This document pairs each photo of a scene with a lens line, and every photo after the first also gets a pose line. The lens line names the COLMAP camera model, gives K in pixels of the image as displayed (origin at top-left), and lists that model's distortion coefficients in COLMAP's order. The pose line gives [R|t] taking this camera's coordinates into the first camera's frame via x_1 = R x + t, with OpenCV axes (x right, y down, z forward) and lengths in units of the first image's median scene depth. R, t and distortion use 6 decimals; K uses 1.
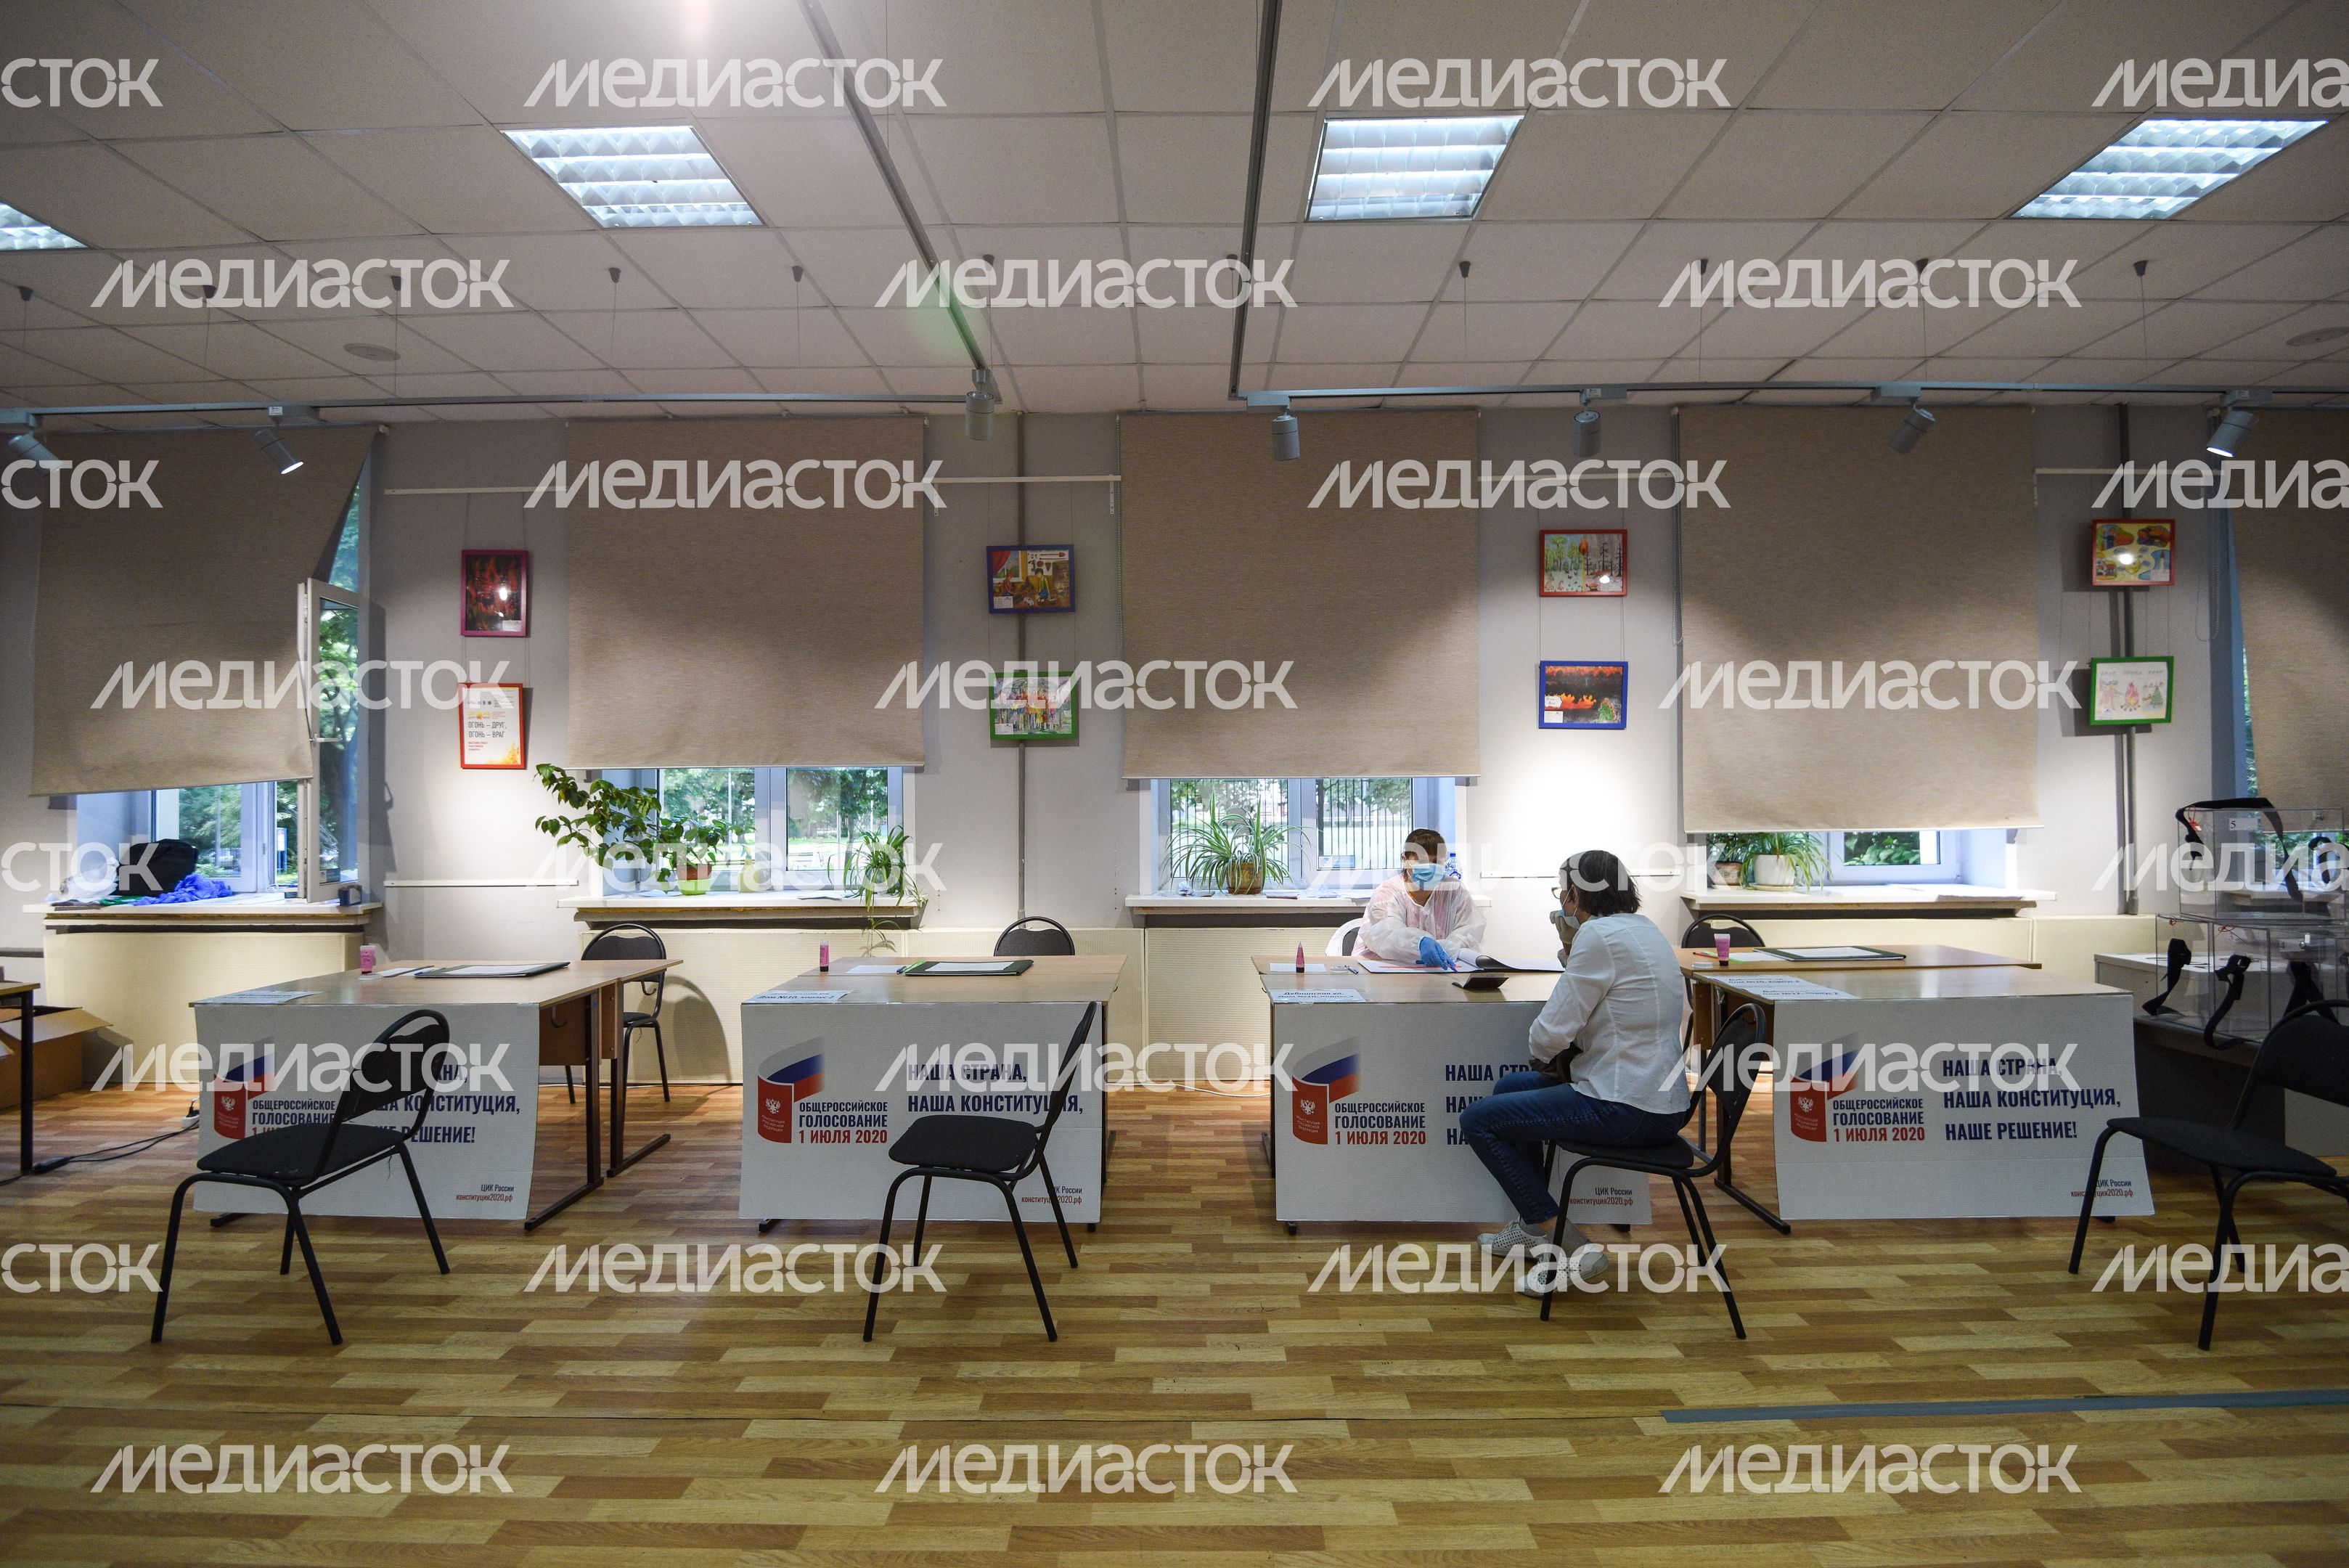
lens RADIAL K [[1074.8, 0, 1174.5], [0, 1074.8, 784.0], [0, 0, 1]] dist [0.011110, -0.025664]
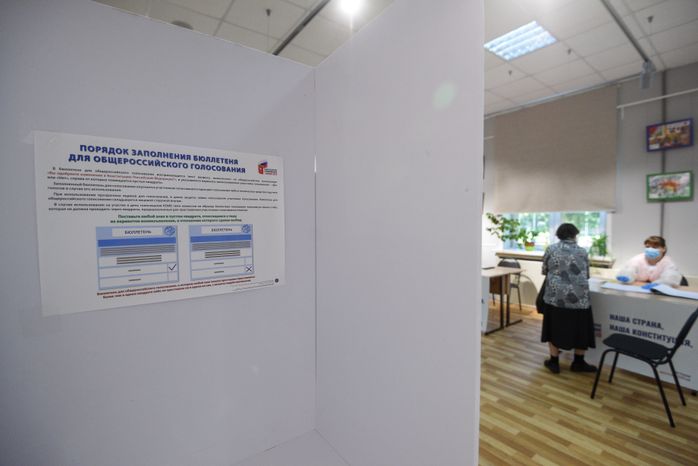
lens RADIAL K [[319.6, 0, 349.0], [0, 319.6, 233.0], [0, 0, 1]] dist [-0.019428, -0.004769]
pose [[0.608132, 0.029303, -0.793295, -0.007582], [0.009258, 0.998989, 0.043998, -0.002467], [0.793782, -0.034100, 0.607246, -0.056646]]
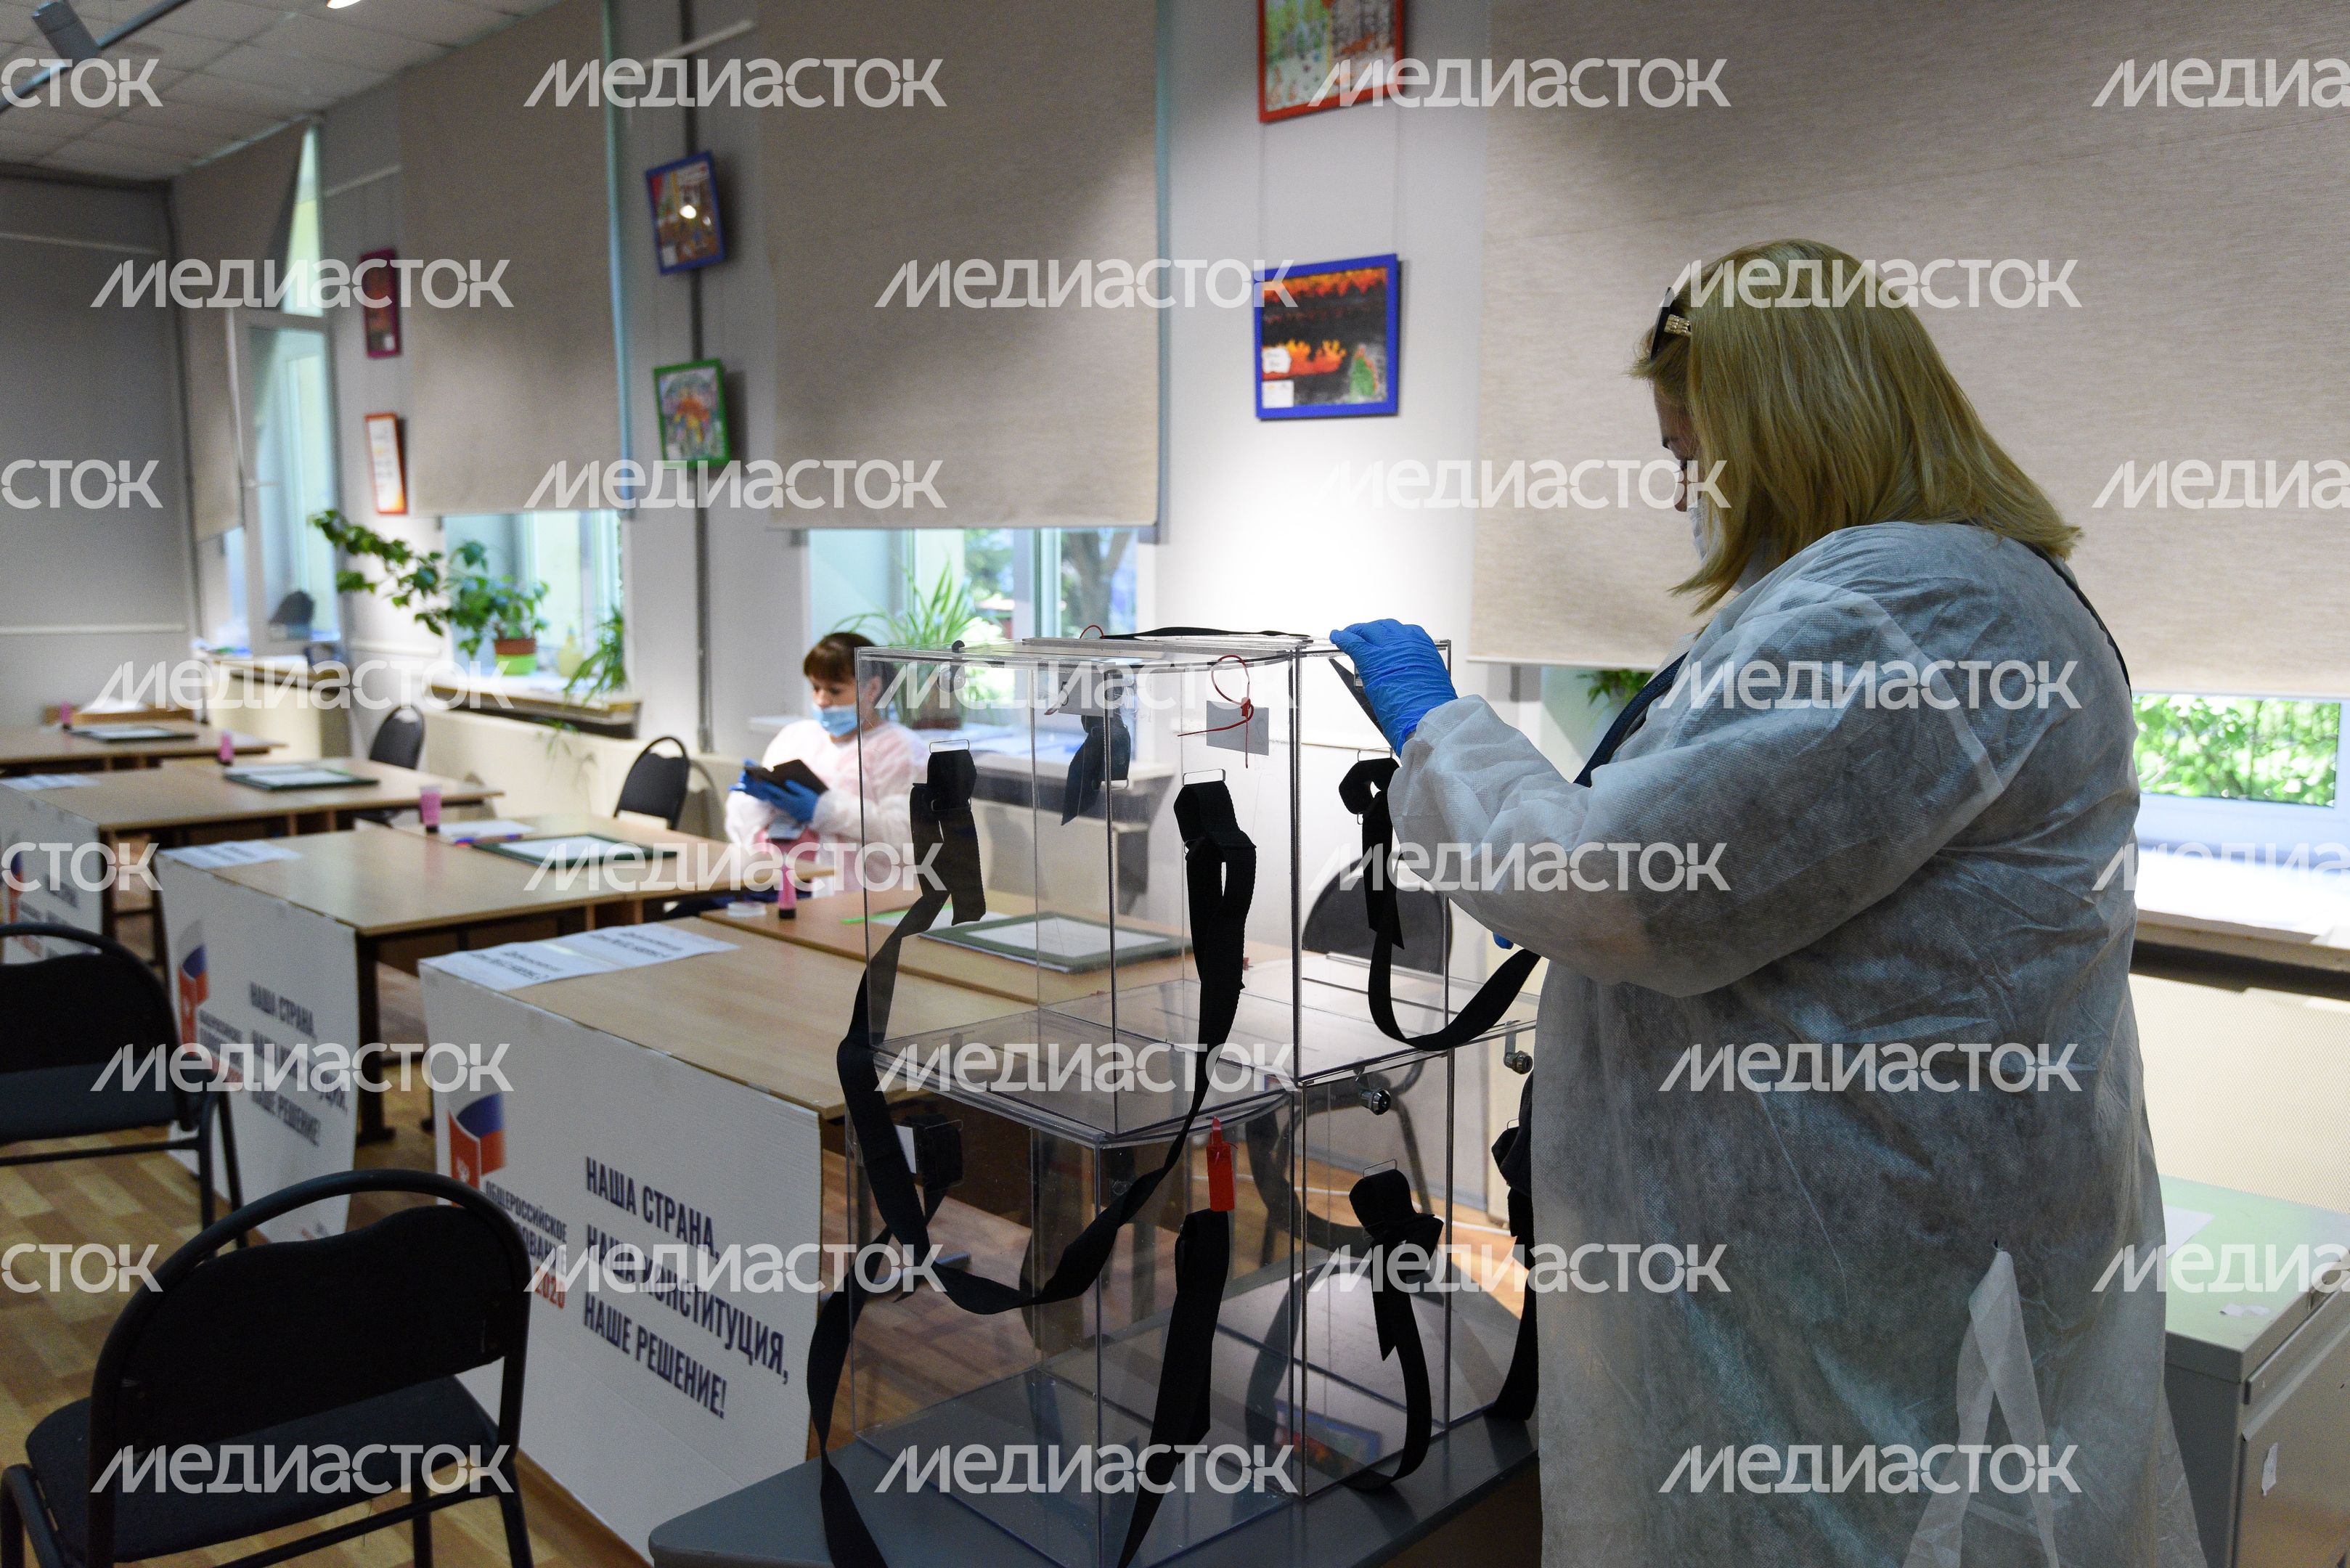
lens RADIAL K [[1870.2, 0, 1224.6], [0, 1870.2, 789.2], [0, 0, 1]] dist [0.037134, -0.007801]
pose [[0.699012, 0.099390, -0.708169, 1.208203], [-0.004923, 0.990940, 0.134217, -0.003199], [0.715093, -0.090333, 0.693168, 0.545087]]
